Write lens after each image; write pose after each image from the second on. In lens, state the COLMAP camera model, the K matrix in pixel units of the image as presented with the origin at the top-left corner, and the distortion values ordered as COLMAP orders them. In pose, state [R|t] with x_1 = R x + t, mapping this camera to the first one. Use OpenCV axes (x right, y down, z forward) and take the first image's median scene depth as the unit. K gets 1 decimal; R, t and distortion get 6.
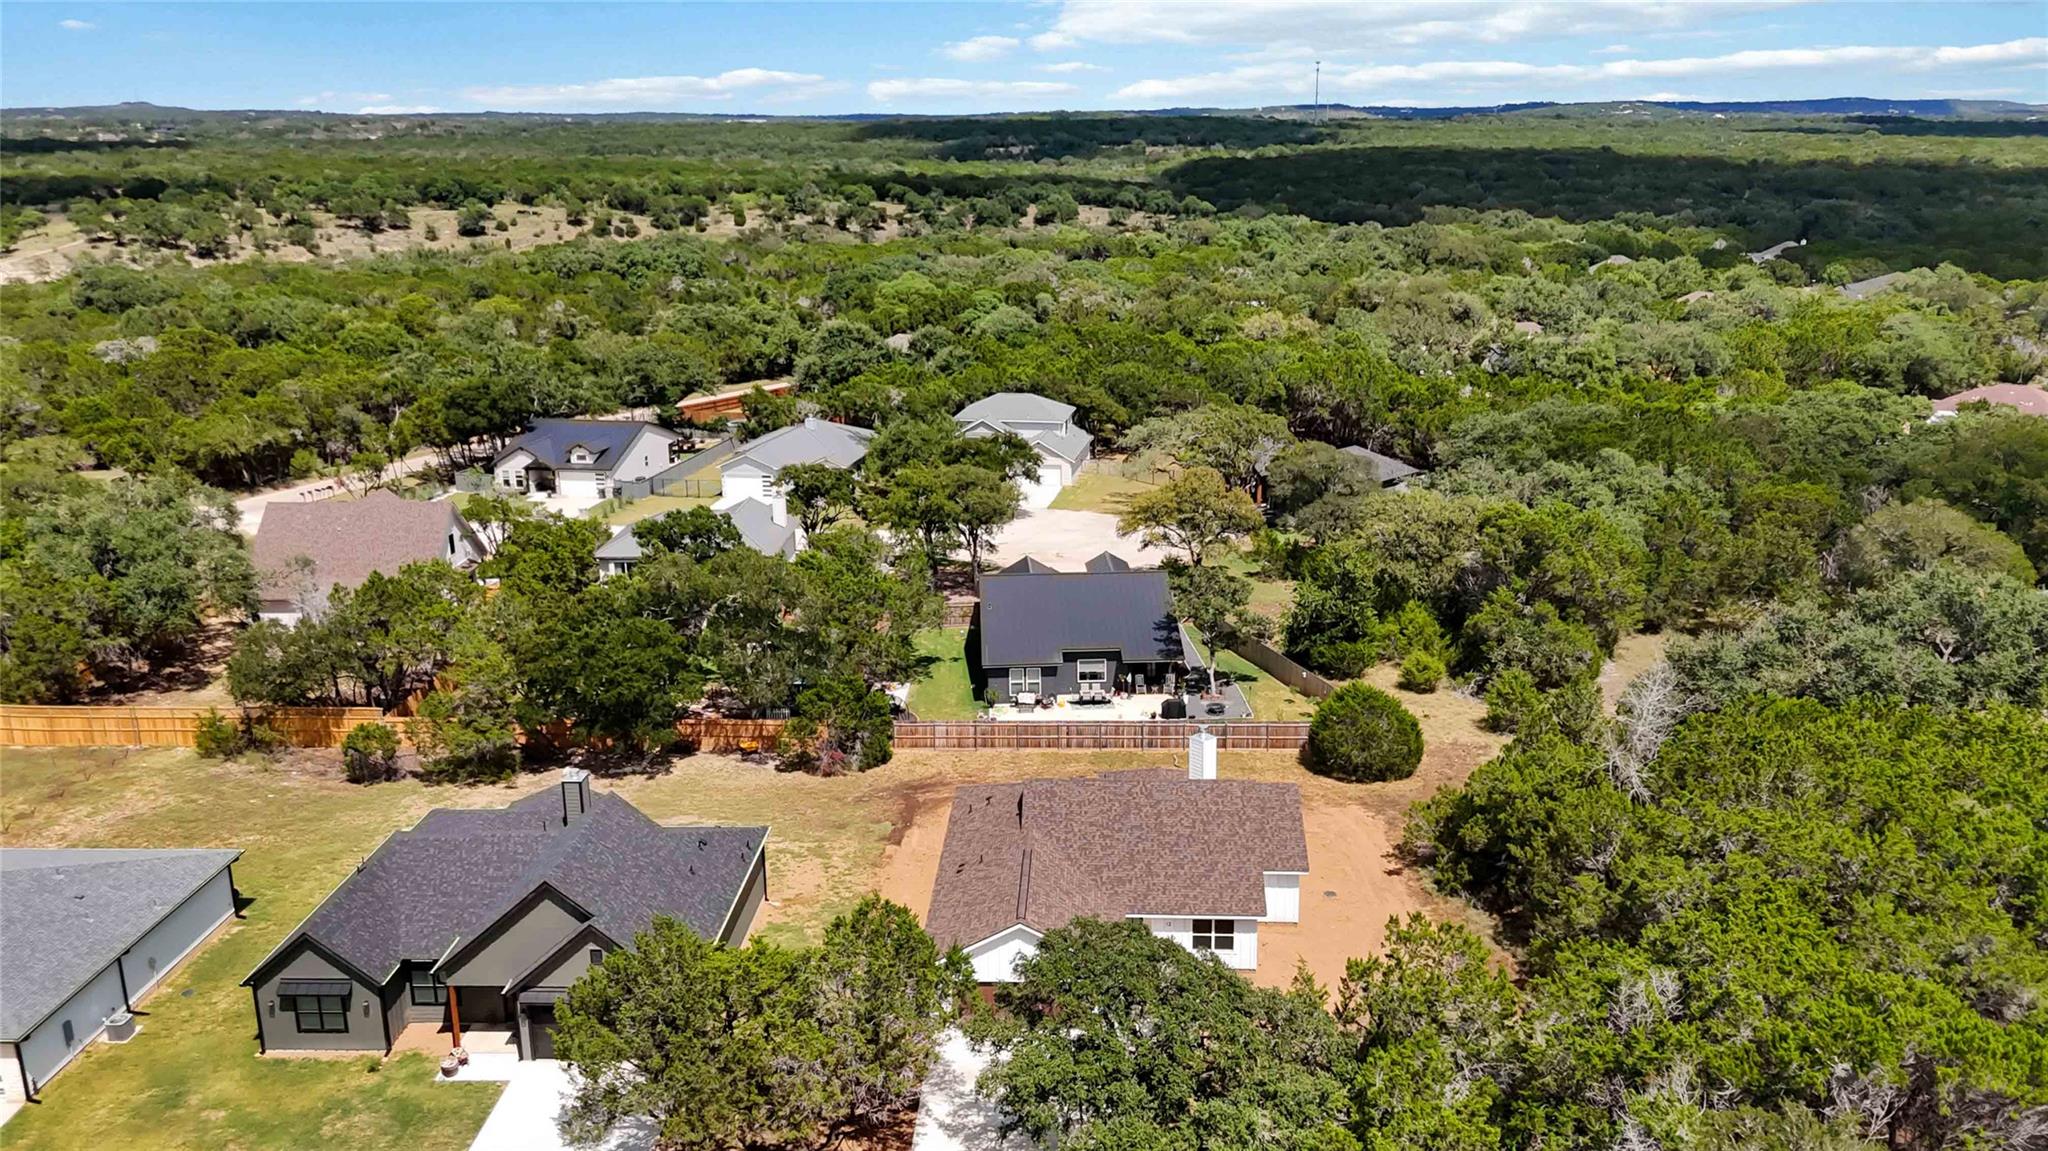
lens RADIAL K [[1564.8, 0, 1041.4], [0, 1564.8, 568.7], [0, 0, 1]] dist [0.062416, -0.070632]
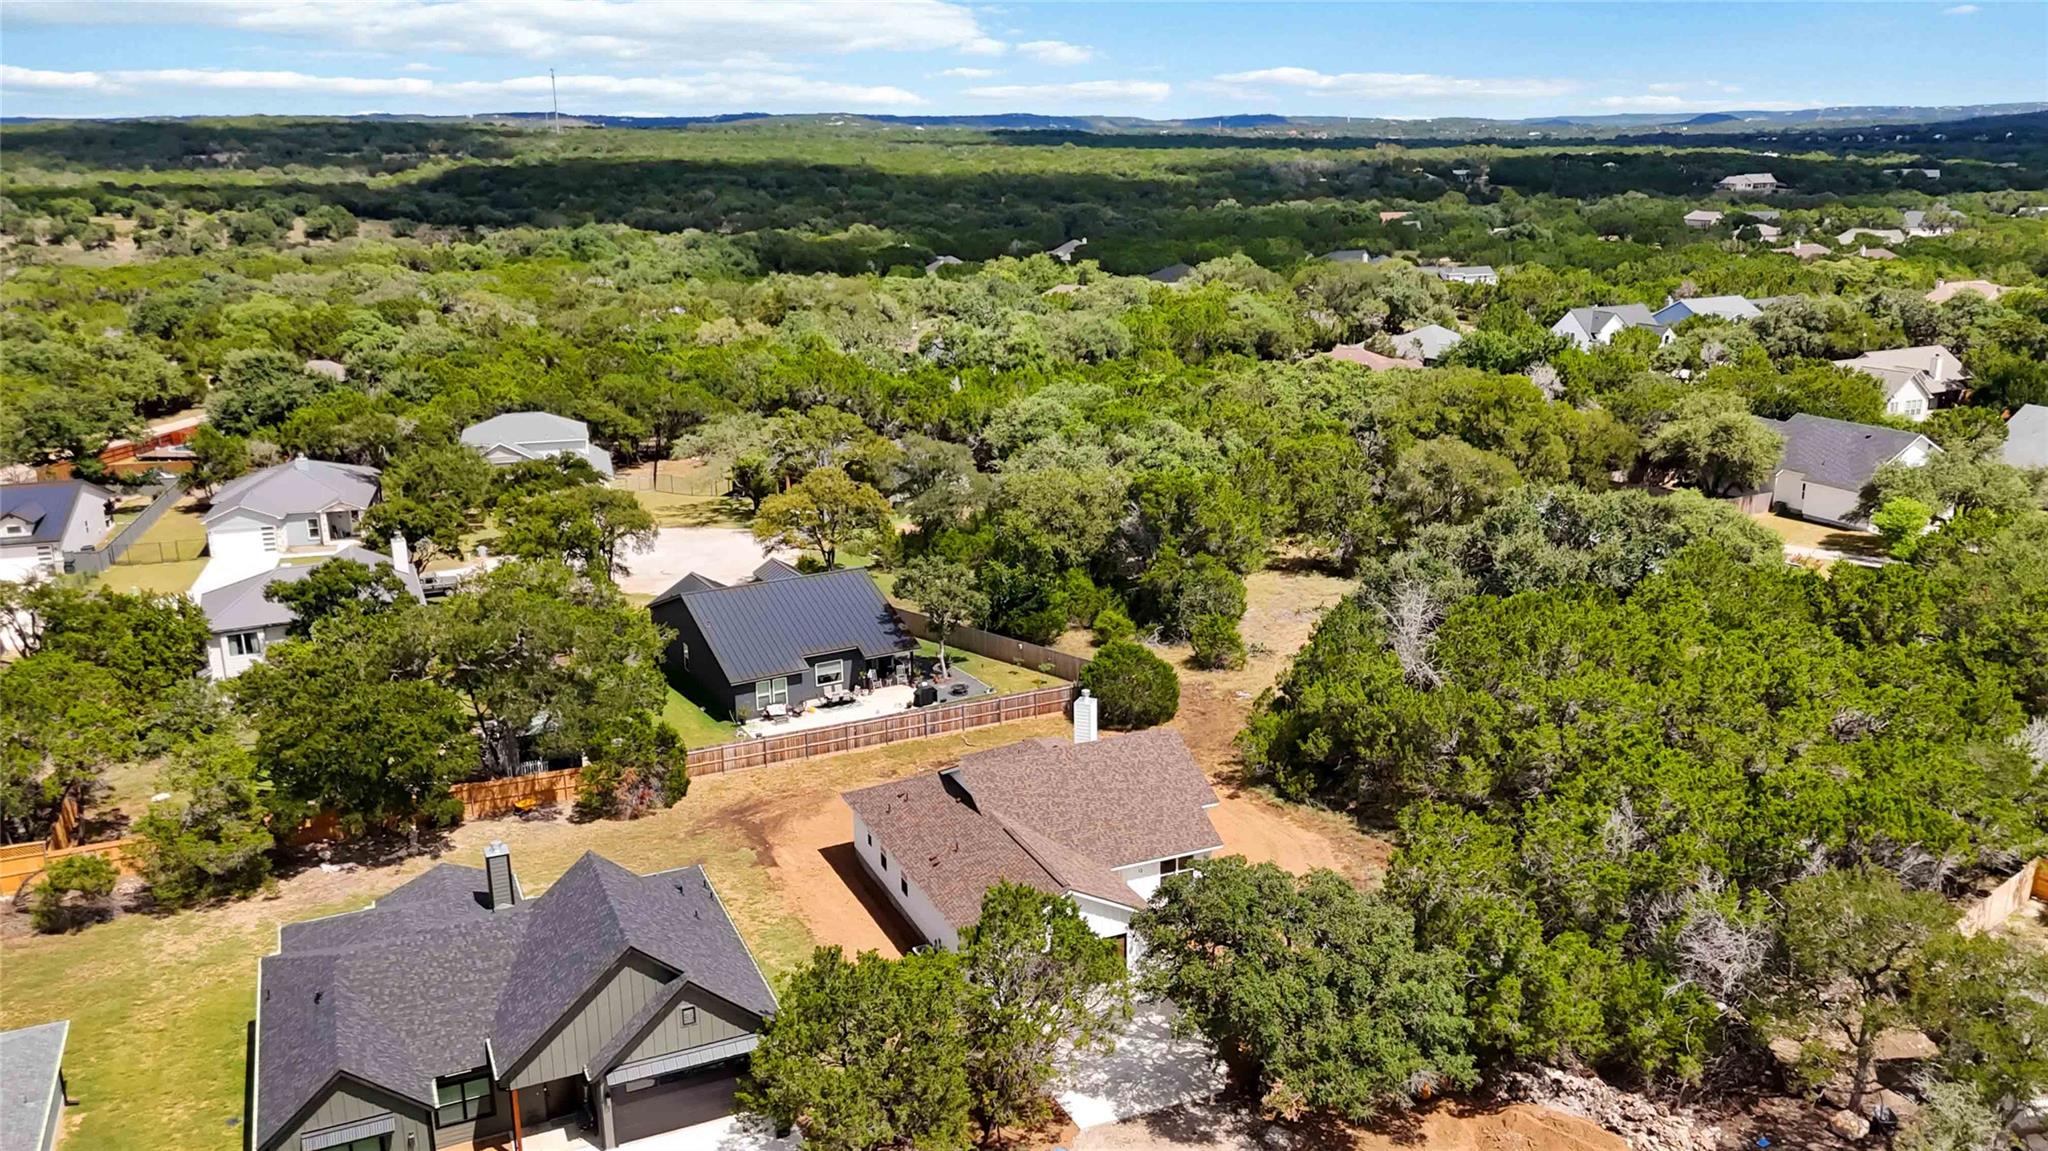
lens RADIAL K [[1564.8, 0, 1044.3], [0, 1564.8, 567.5], [0, 0, 1]] dist [0.062416, -0.070632]
pose [[0.894454, -0.117691, 0.431394, -0.258535], [0.120200, 0.992516, 0.021549, -0.006328], [-0.430702, 0.032579, 0.901906, 0.034102]]
